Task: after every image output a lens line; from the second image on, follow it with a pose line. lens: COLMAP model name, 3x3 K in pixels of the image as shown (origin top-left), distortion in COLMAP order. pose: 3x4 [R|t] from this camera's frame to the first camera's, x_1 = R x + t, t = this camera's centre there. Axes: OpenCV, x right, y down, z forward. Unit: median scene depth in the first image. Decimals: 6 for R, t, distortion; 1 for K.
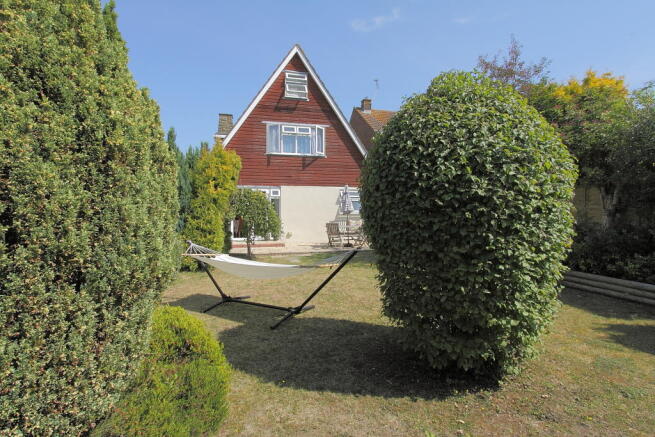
lens RADIAL K [[326.4, 0, 327.4], [0, 326.4, 217.3], [0, 0, 1]] dist [-0.001102, -0.000049]
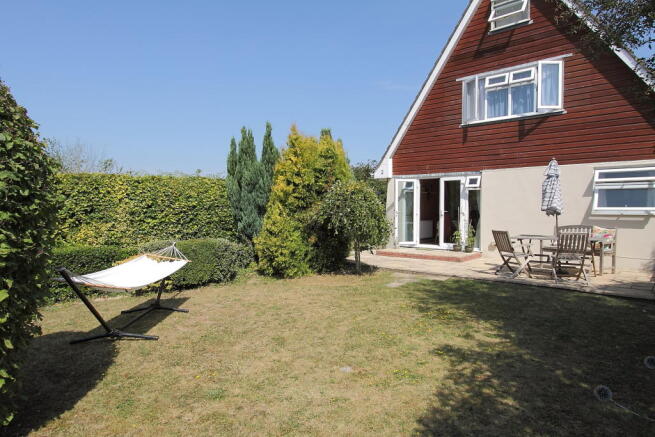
lens RADIAL K [[401.6, 0, 327.2], [0, 401.6, 216.9], [0, 0, 1]] dist [-0.001412, -0.000416]
pose [[0.557196, 0.020673, -0.830124, 0.352406], [-0.009010, 0.999782, 0.018850, -0.014727], [0.830332, -0.003024, 0.557260, 0.287450]]
